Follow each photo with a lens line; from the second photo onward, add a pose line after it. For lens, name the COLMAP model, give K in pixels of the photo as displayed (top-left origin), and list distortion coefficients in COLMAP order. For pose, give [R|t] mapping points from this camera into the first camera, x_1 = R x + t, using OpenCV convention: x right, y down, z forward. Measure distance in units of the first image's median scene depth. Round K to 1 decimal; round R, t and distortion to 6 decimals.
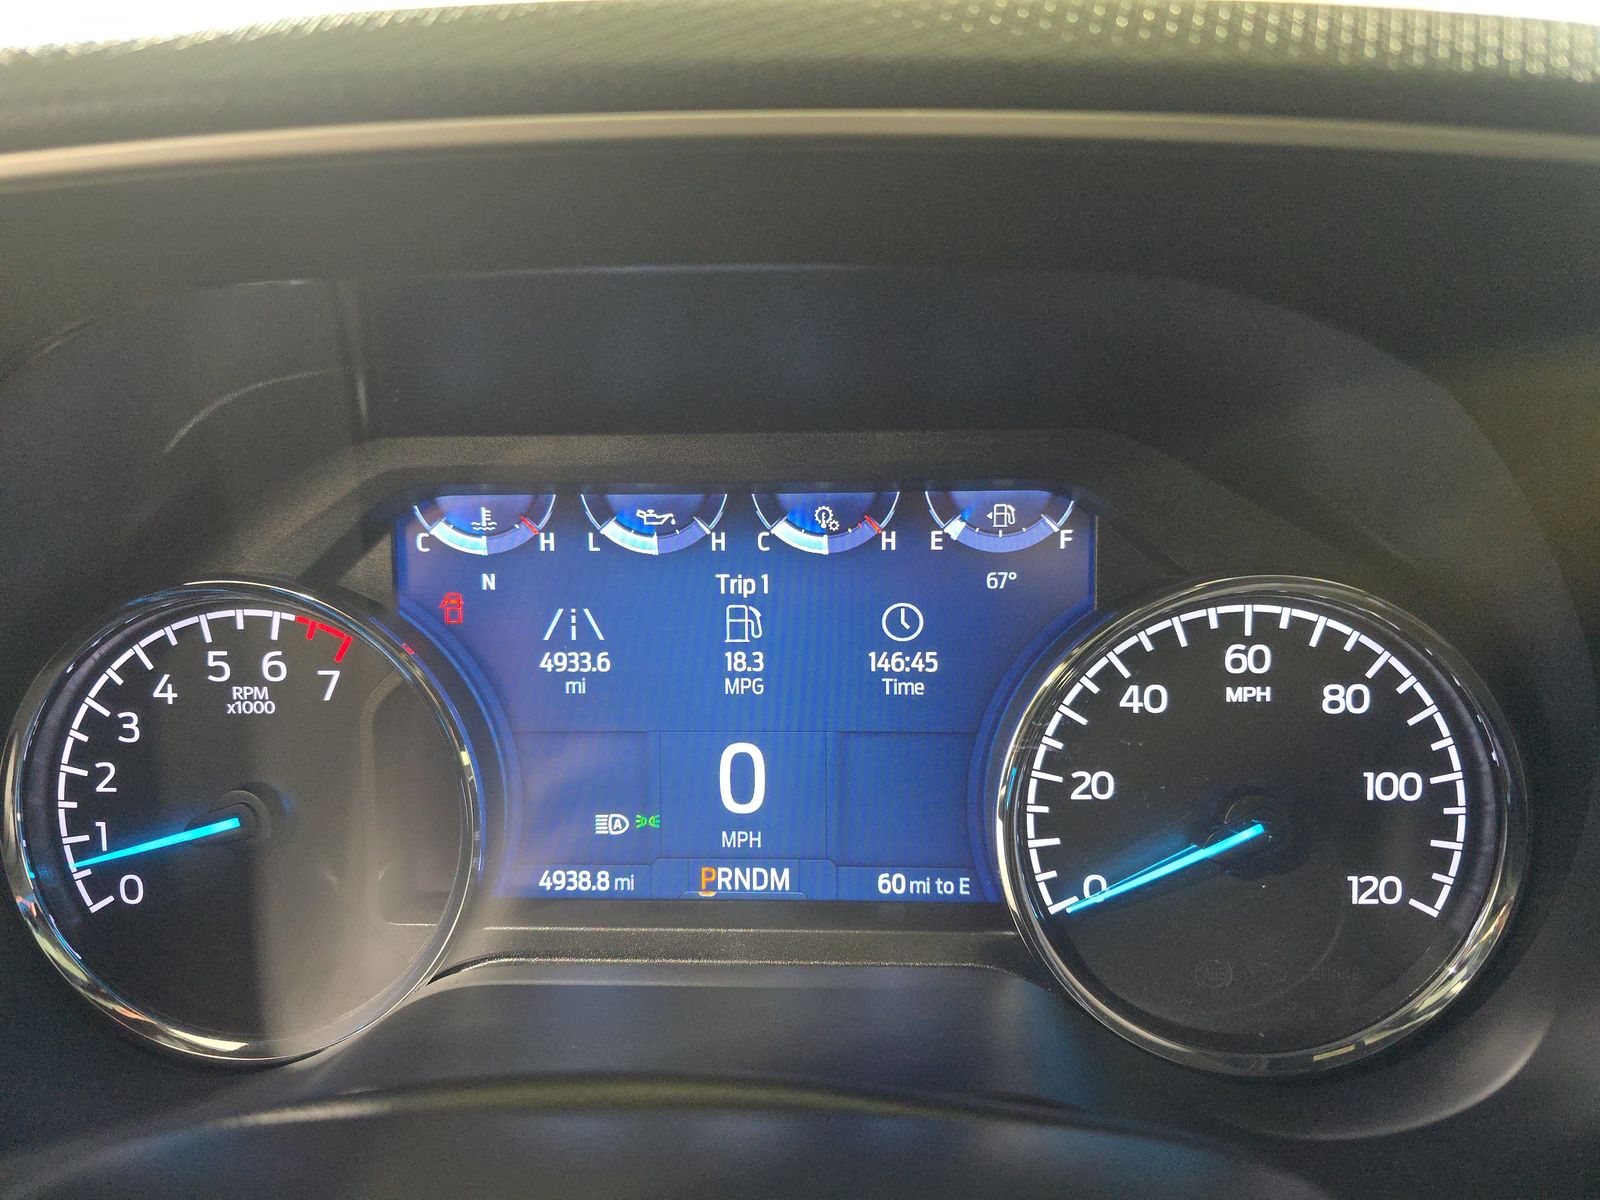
lens RADIAL K [[1074.7, 0, 803.5], [0, 1074.7, 592.6], [0, 0, 1]] dist [0.023457, -0.029328]
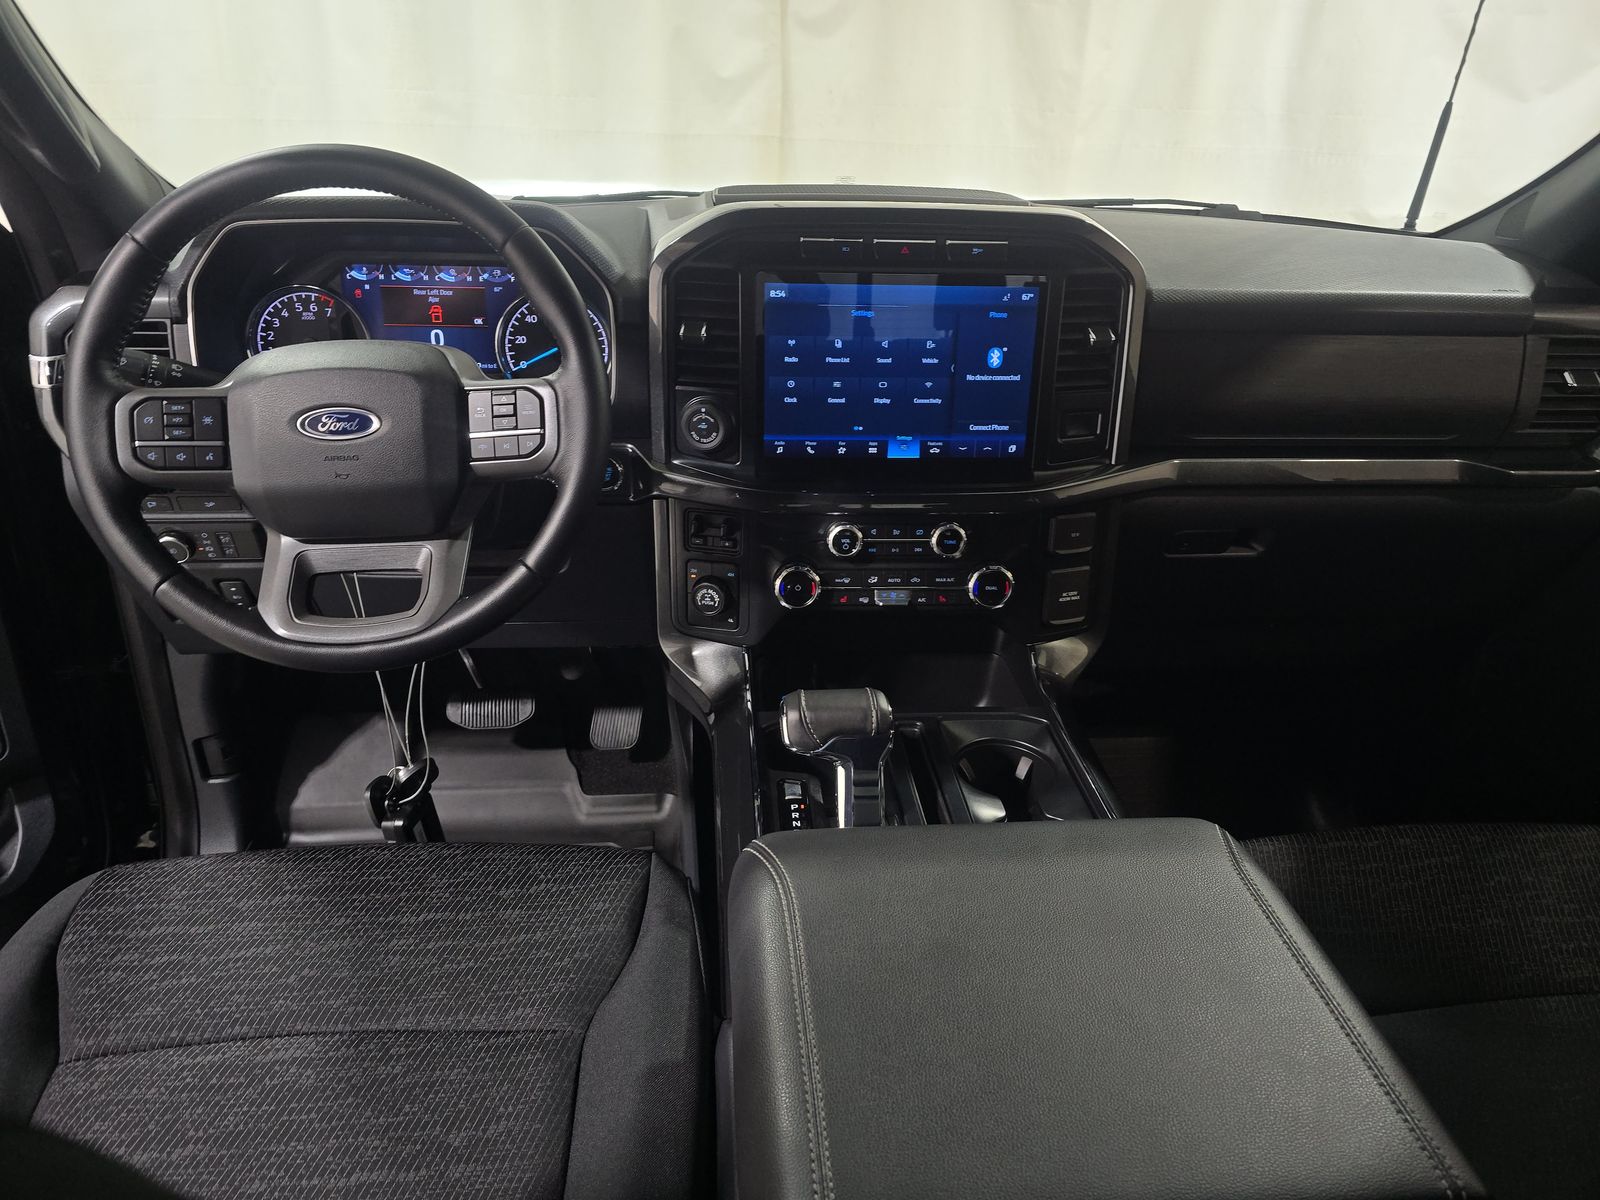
lens RADIAL K [[1074.7, 0, 816.7], [0, 1074.7, 591.6], [0, 0, 1]] dist [0.023457, -0.029328]
pose [[0.990266, -0.018923, 0.137893, 0.793025], [-0.020194, 0.960699, 0.276858, -0.066123], [-0.137713, -0.276947, 0.950966, -3.380000]]
